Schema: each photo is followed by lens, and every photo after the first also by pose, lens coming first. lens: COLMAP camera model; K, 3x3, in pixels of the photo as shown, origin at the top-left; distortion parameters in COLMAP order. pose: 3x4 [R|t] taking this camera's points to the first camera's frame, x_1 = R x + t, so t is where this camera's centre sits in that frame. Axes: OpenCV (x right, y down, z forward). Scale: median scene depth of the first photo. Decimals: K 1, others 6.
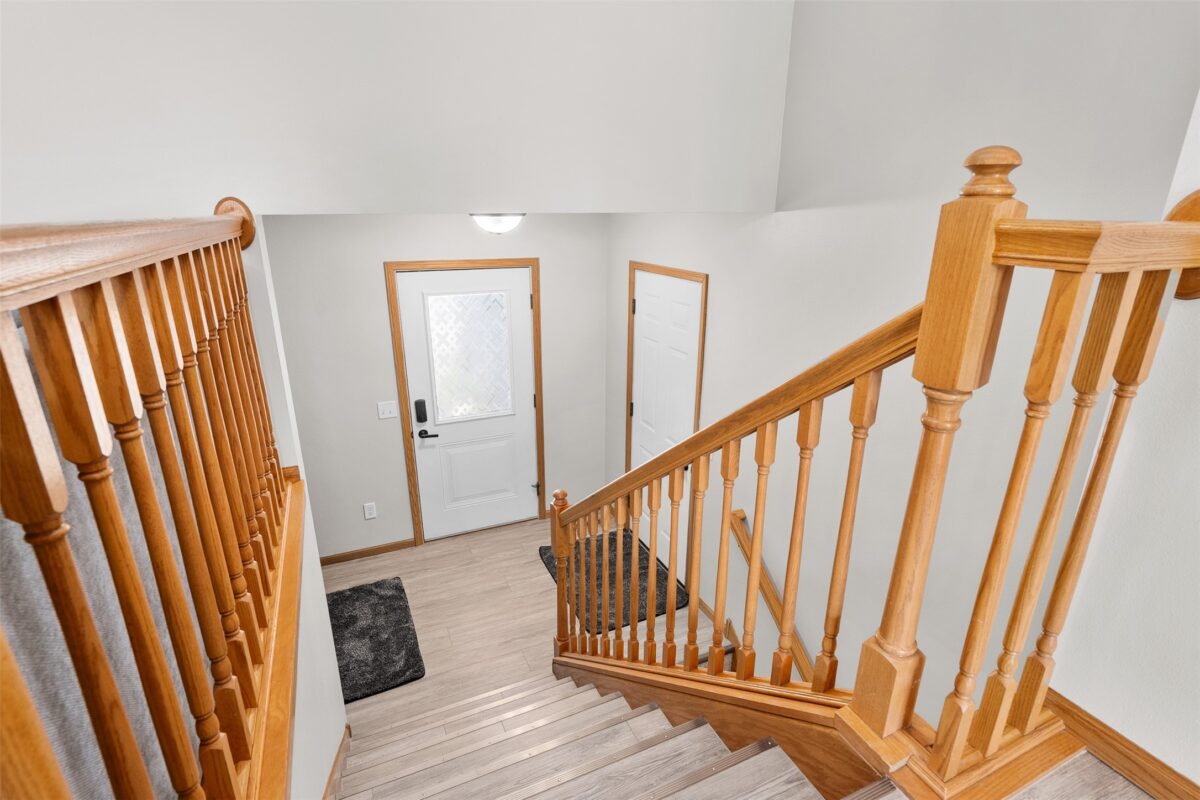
lens RADIAL K [[578.6, 0, 595.1], [0, 578.6, 402.0], [0, 0, 1]] dist [0.000149, 0.000044]
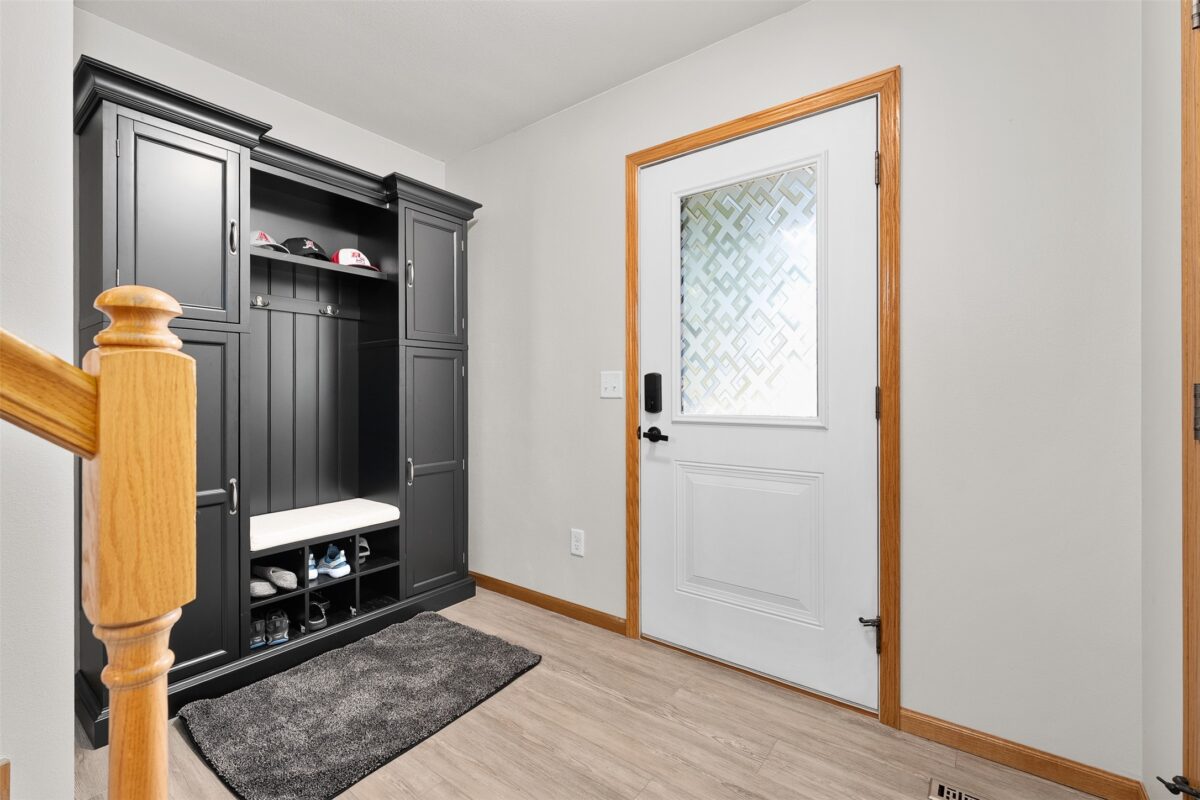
lens RADIAL K [[518.4, 0, 600.9], [0, 518.4, 390.7], [0, 0, 1]] dist [-0.000739, 0.000171]
pose [[0.488329, -0.009946, -0.872603, 0.137058], [-0.272694, 0.948121, -0.163413, 0.113713], [0.828959, 0.317753, 0.460283, 0.696256]]
